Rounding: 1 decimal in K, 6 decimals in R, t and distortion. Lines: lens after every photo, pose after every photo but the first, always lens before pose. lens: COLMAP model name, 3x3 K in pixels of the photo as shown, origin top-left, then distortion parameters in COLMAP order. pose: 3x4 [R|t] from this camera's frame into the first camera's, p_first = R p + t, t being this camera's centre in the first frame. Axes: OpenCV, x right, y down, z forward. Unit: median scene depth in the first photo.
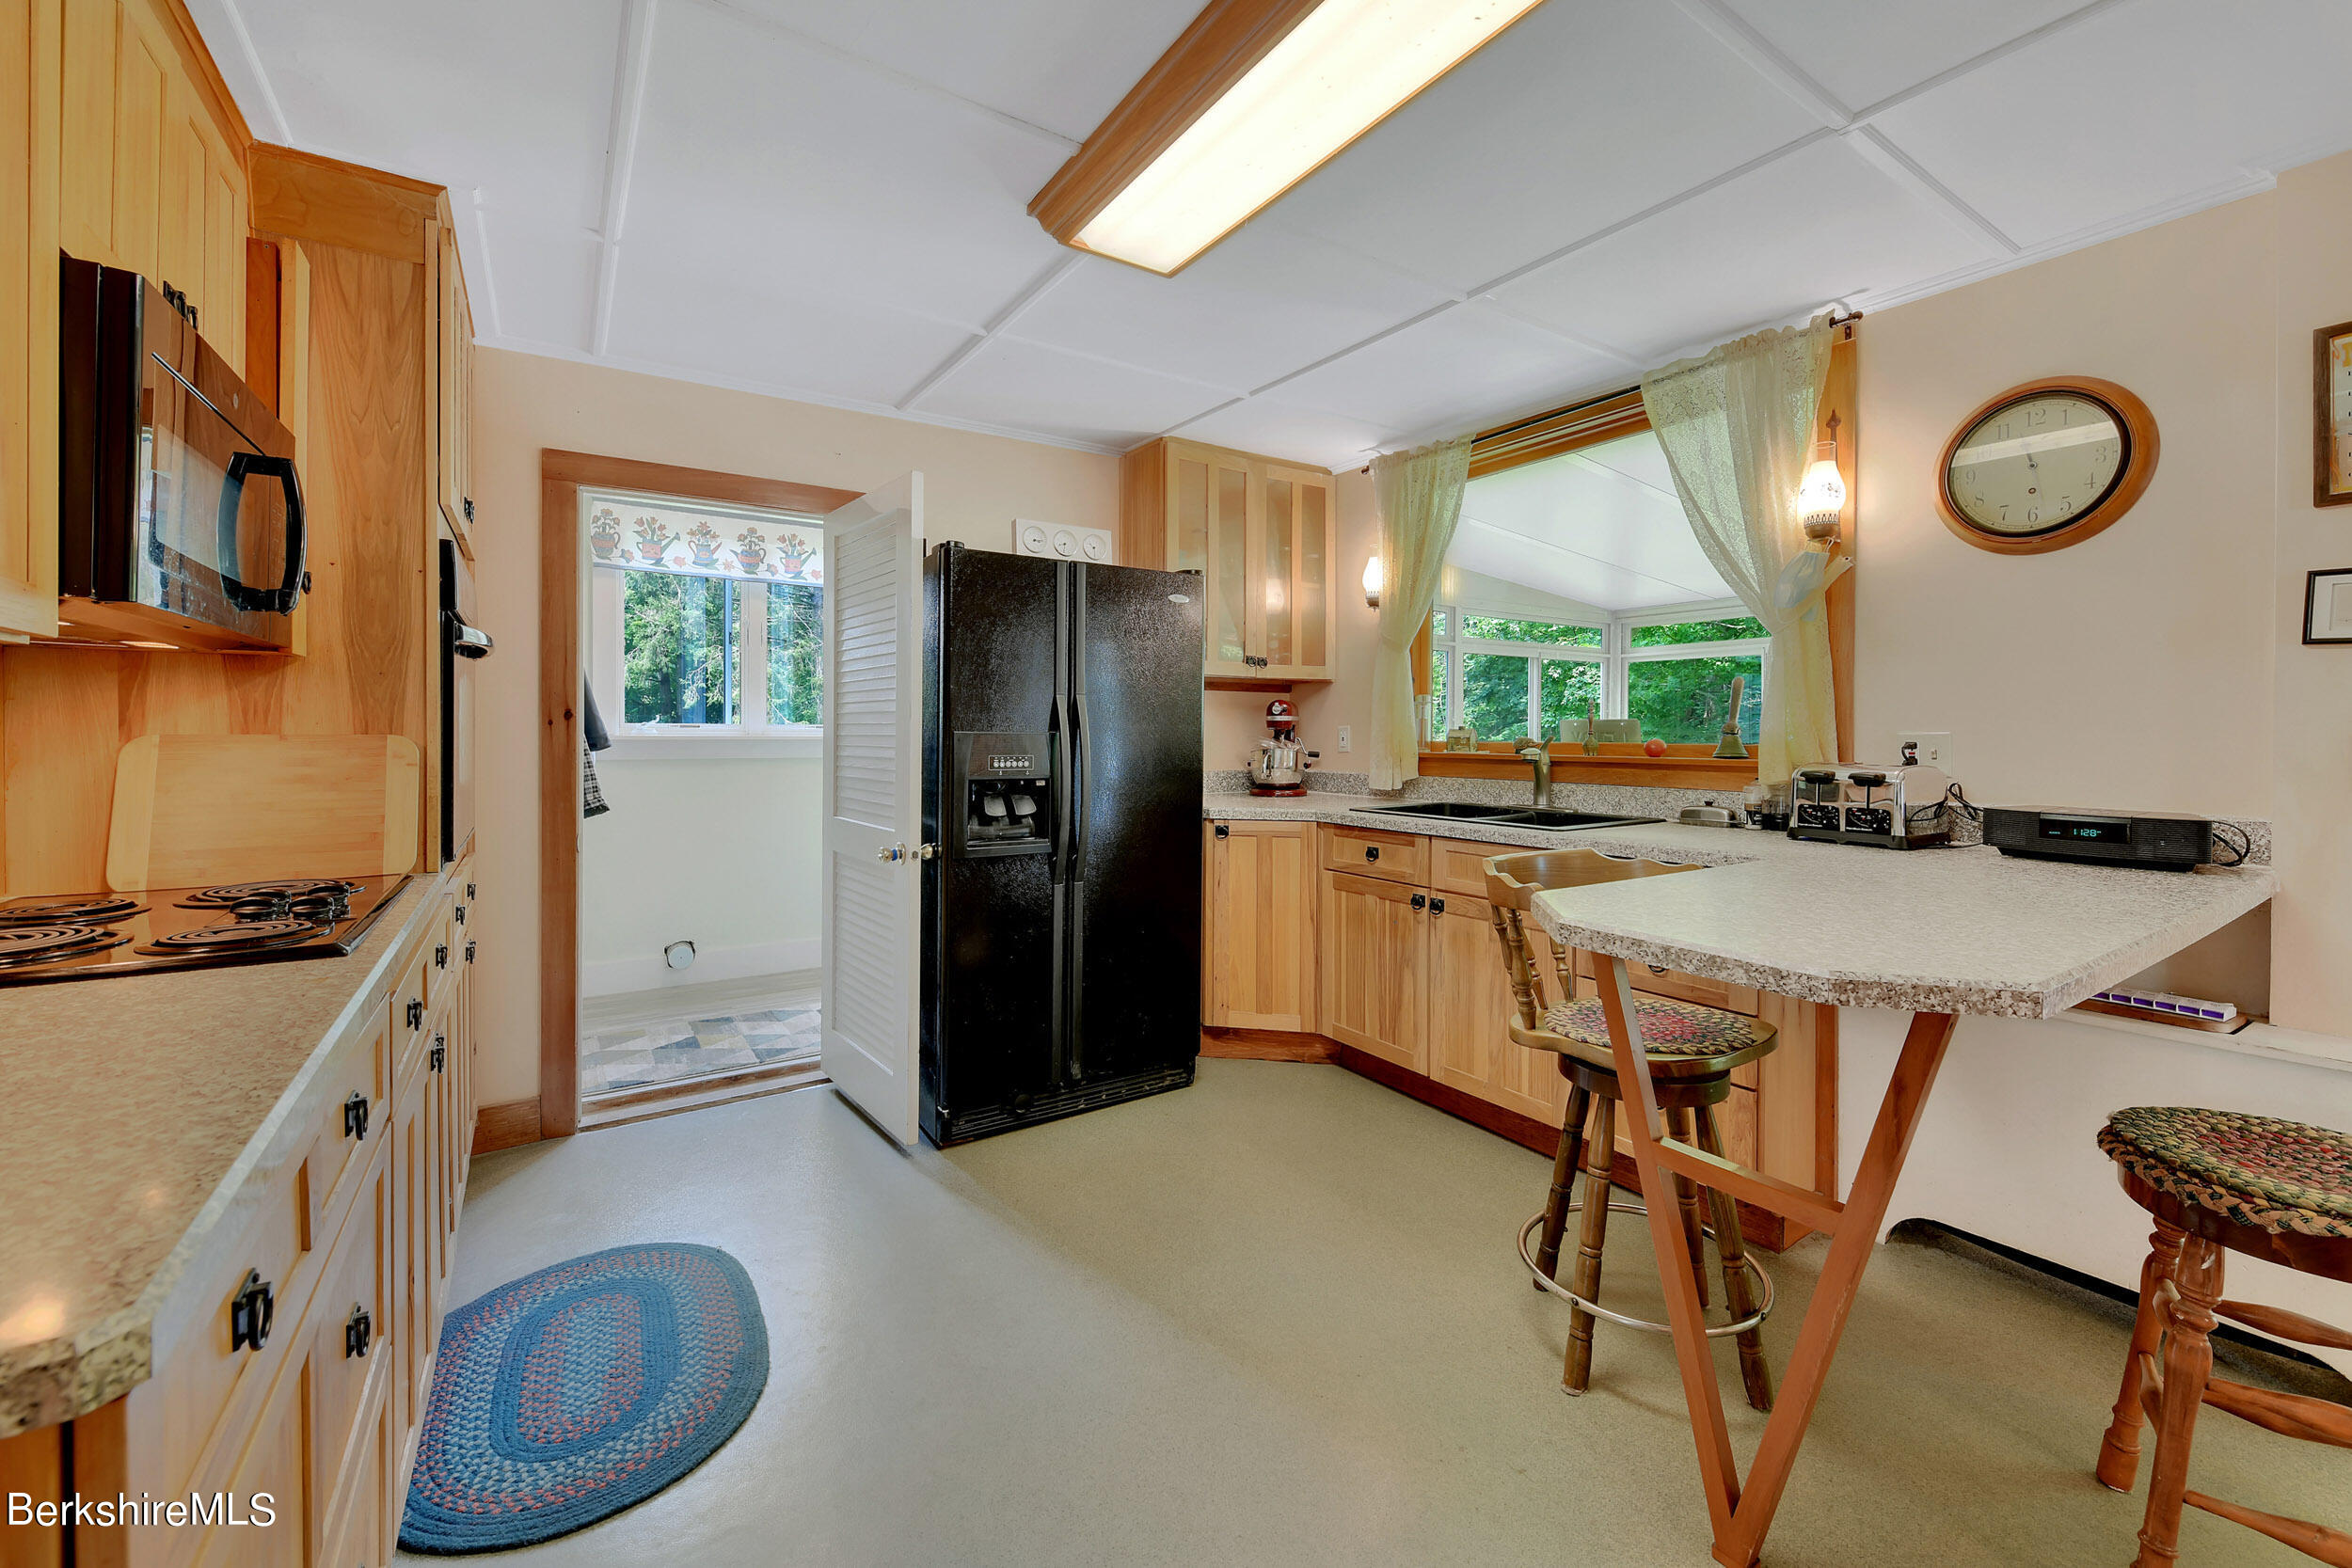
lens RADIAL K [[945.7, 0, 1173.3], [0, 945.7, 739.9], [0, 0, 1]] dist [0.002512, -0.002965]
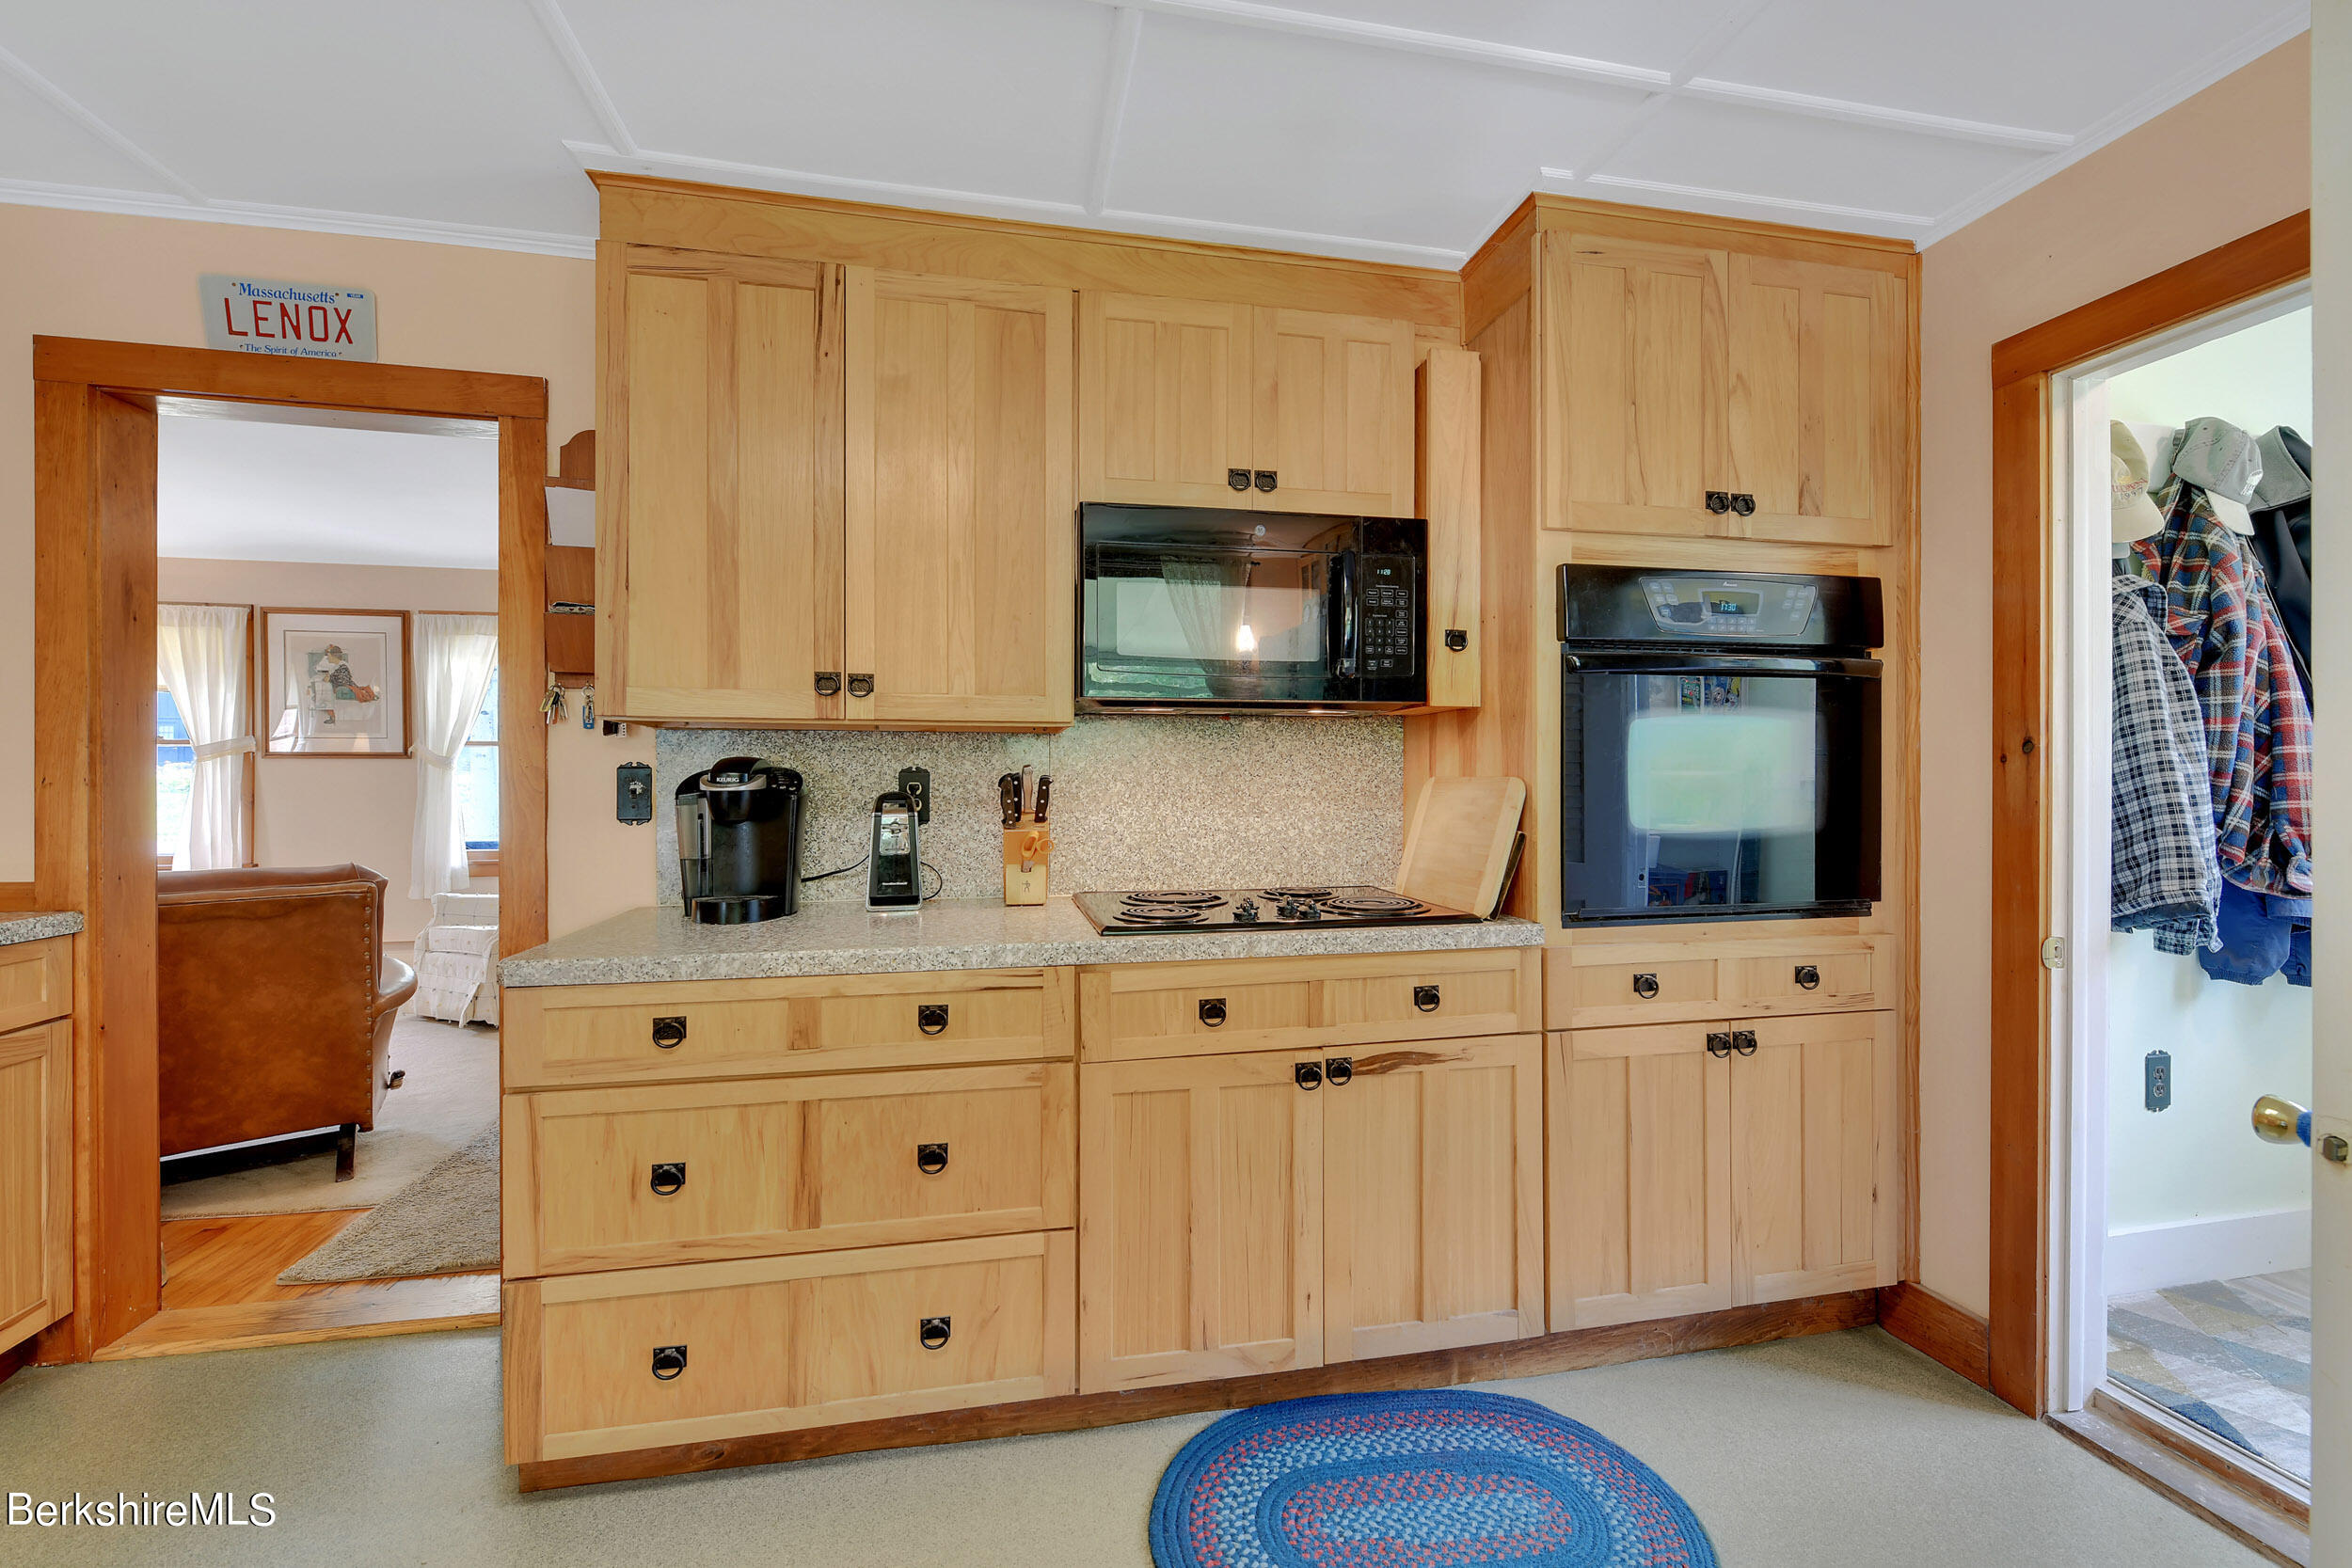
lens RADIAL K [[945.7, 0, 1170.3], [0, 945.7, 774.8], [0, 0, 1]] dist [0.002512, -0.002965]
pose [[-0.379865, -0.006517, -0.925019, 0.162326], [-0.007837, 0.999962, -0.003827, -0.000880], [0.925009, 0.005795, -0.379902, 0.719486]]
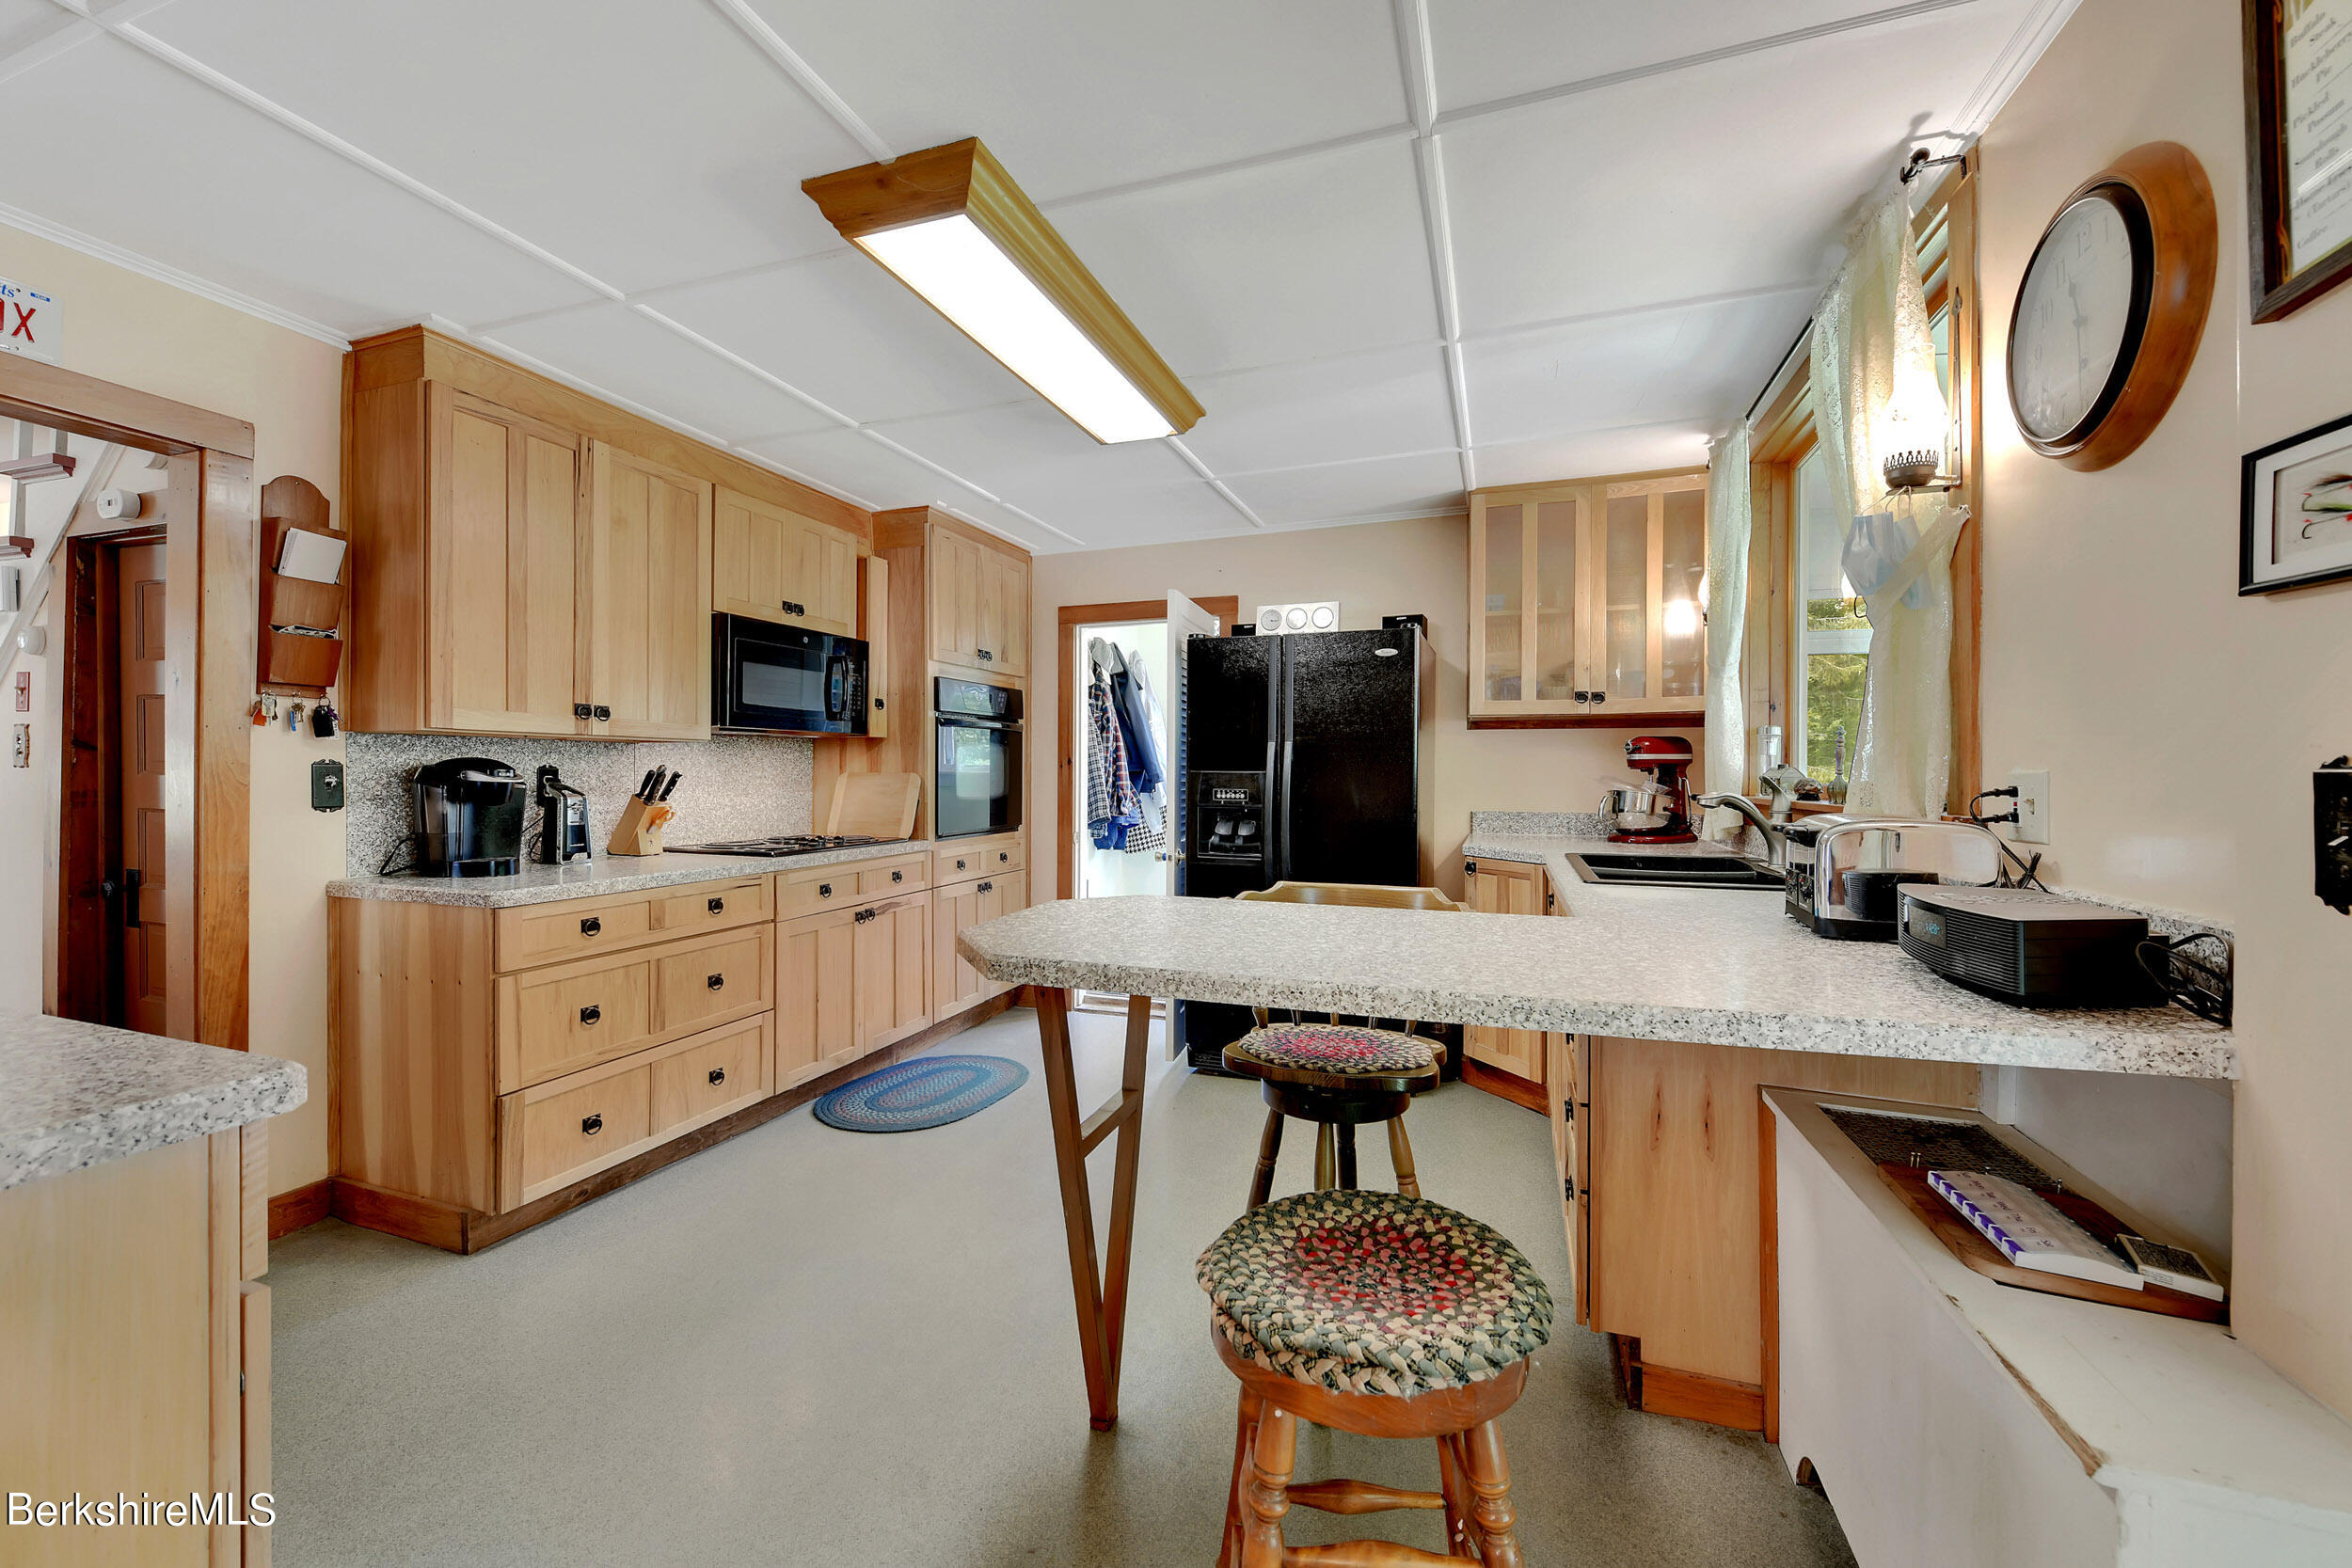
lens RADIAL K [[945.7, 0, 1169.3], [0, 945.7, 774.2], [0, 0, 1]] dist [0.002512, -0.002965]
pose [[0.594979, 0.000357, -0.803741, 0.831489], [-0.006787, 0.999966, -0.004581, 0.001895], [0.803713, 0.008181, 0.594962, 0.143243]]
